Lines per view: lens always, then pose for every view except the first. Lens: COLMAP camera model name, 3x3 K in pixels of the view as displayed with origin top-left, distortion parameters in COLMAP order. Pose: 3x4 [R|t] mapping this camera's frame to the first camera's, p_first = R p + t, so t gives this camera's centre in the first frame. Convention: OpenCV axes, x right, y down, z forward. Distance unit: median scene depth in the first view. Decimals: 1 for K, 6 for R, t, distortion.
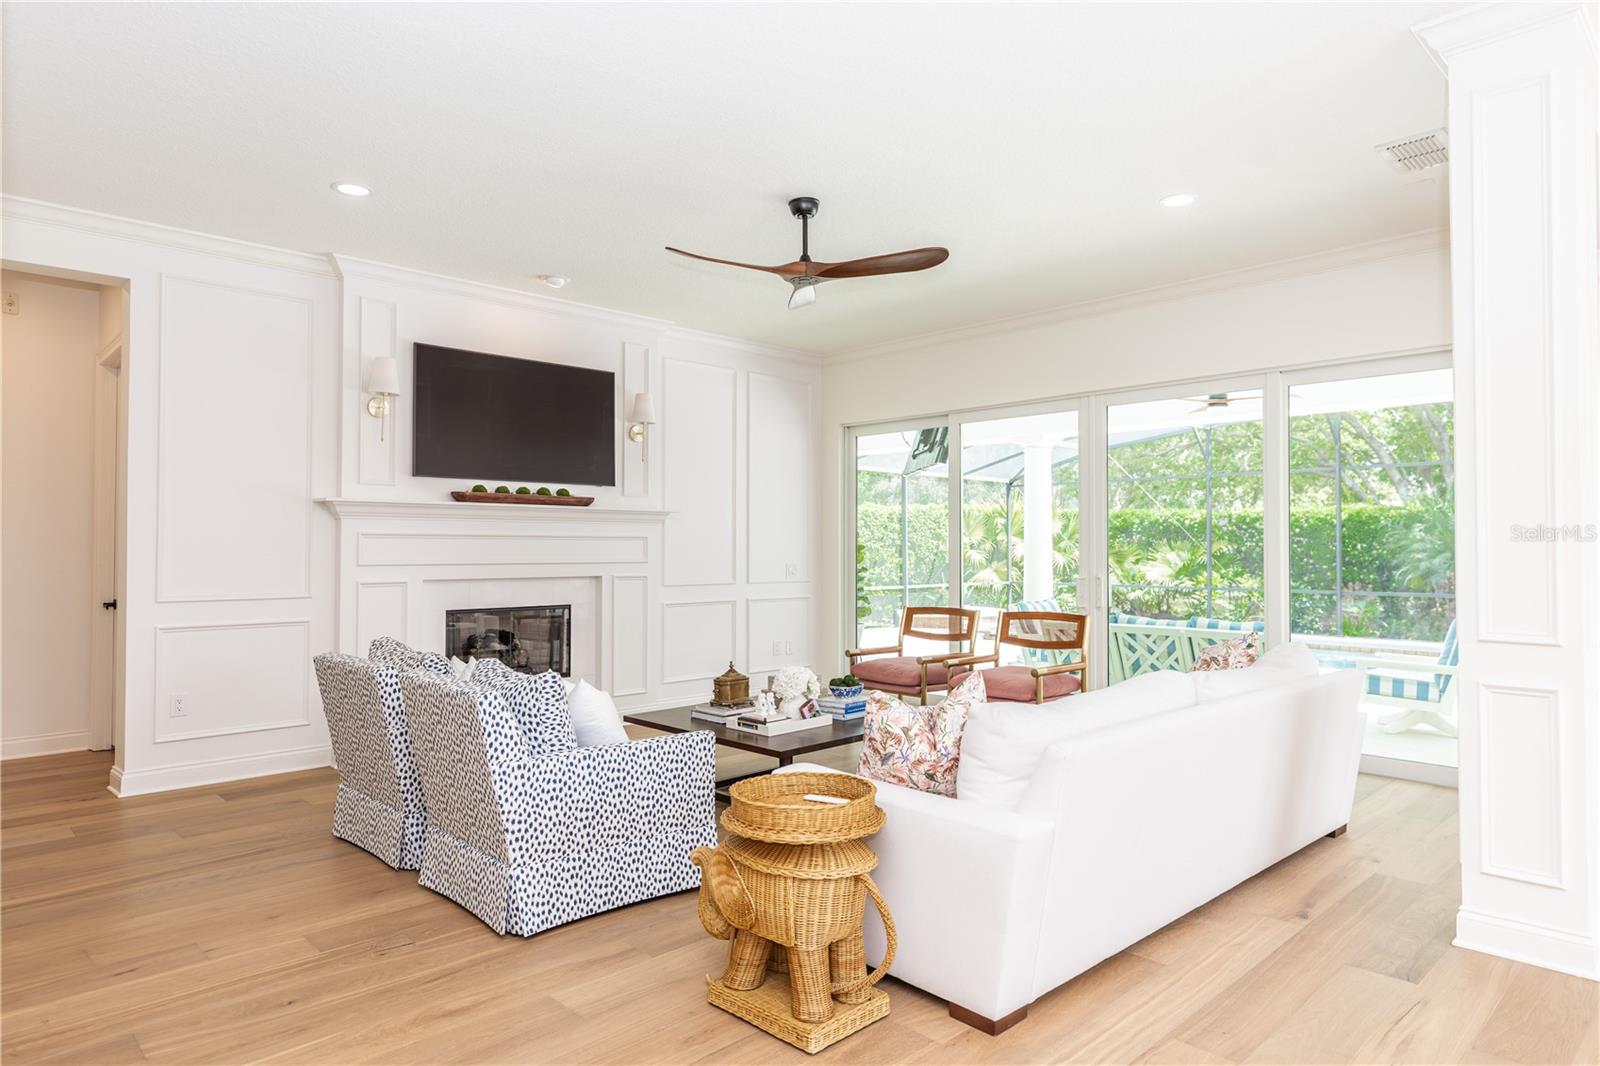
lens RADIAL K [[951.4, 0, 800.9], [0, 951.4, 527.0], [0, 0, 1]] dist [0.005527, 0.000250]
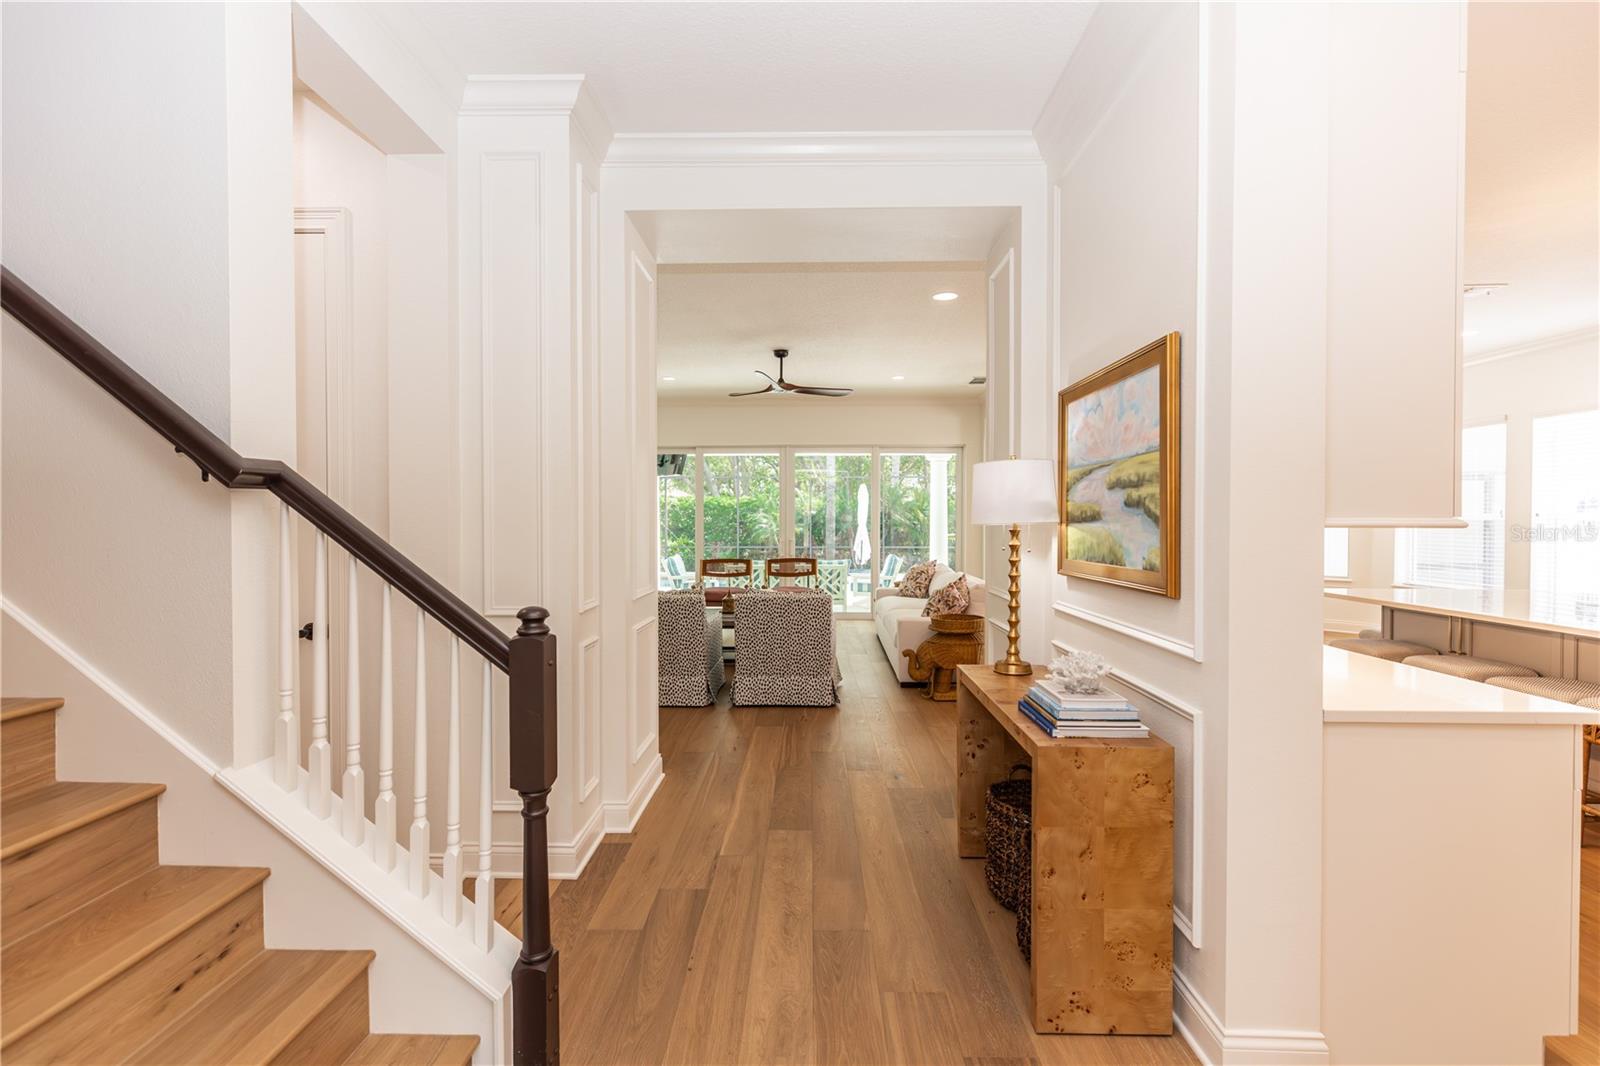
lens RADIAL K [[713.9, 0, 805.8], [0, 713.9, 525.1], [0, 0, 1]] dist [-0.016758, -0.000154]
pose [[0.701804, -0.006601, 0.712339, -0.690070], [-0.014079, 0.999633, 0.023134, -0.012589], [-0.712231, -0.026264, 0.701454, -0.049890]]
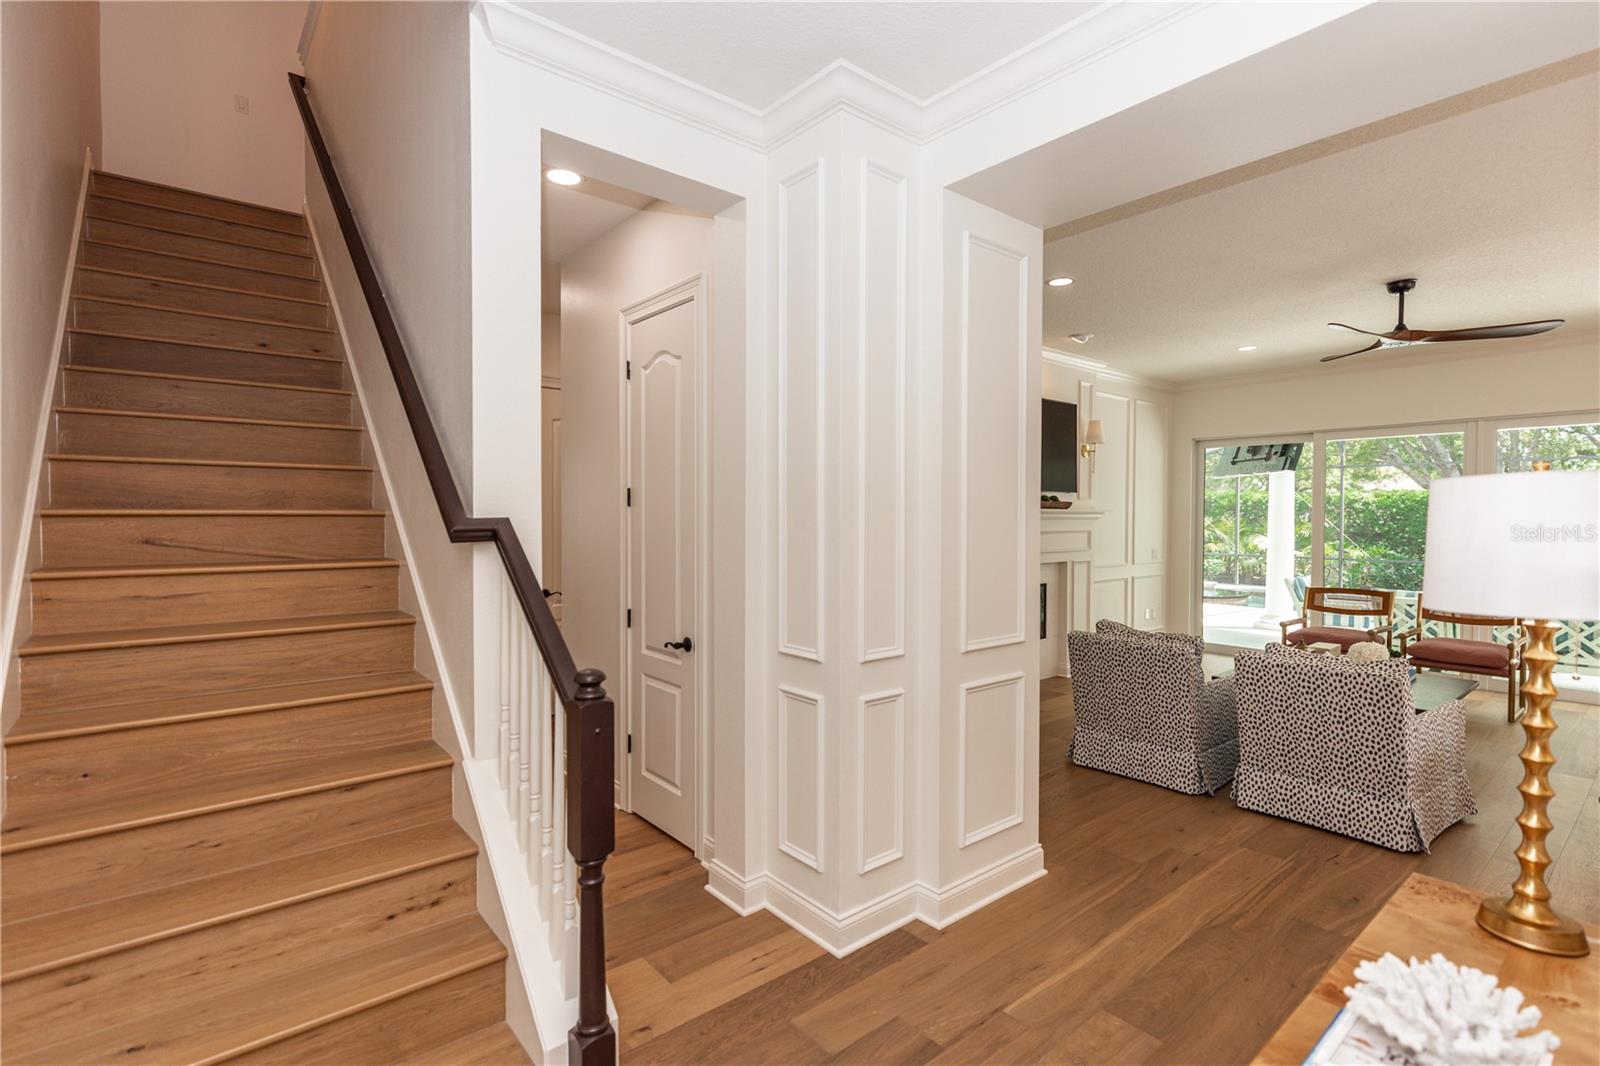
lens RADIAL K [[754.4, 0, 802.5], [0, 754.4, 526.6], [0, 0, 1]] dist [-0.001268, 0.000689]
pose [[0.996982, 0.004286, -0.077511, -0.492142], [-0.001338, 0.999275, 0.038042, -0.035156], [0.077618, -0.037824, 0.996265, -0.057231]]
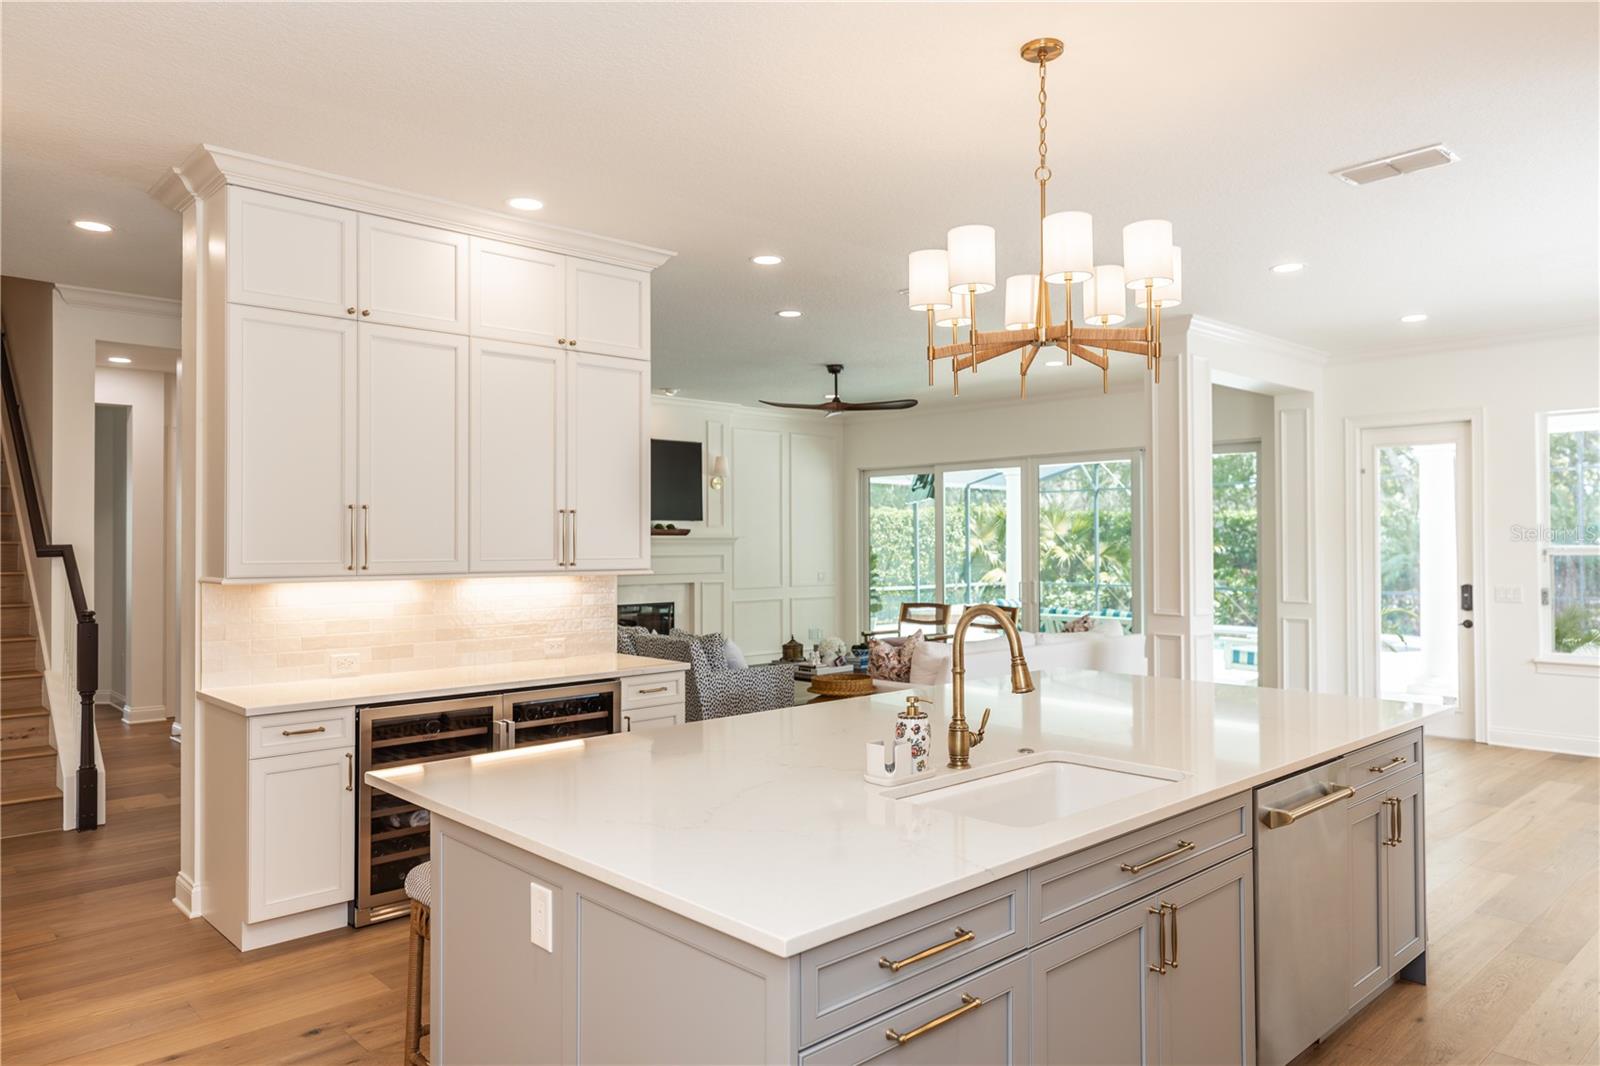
lens RADIAL K [[1053.4, 0, 799.2], [0, 1053.4, 523.2], [0, 0, 1]] dist [0.004749, 0.001262]
pose [[0.999893, -0.004912, -0.013779, -0.025348], [0.004956, 0.999983, 0.003165, -0.043884], [0.013763, -0.003233, 0.999900, -0.615136]]
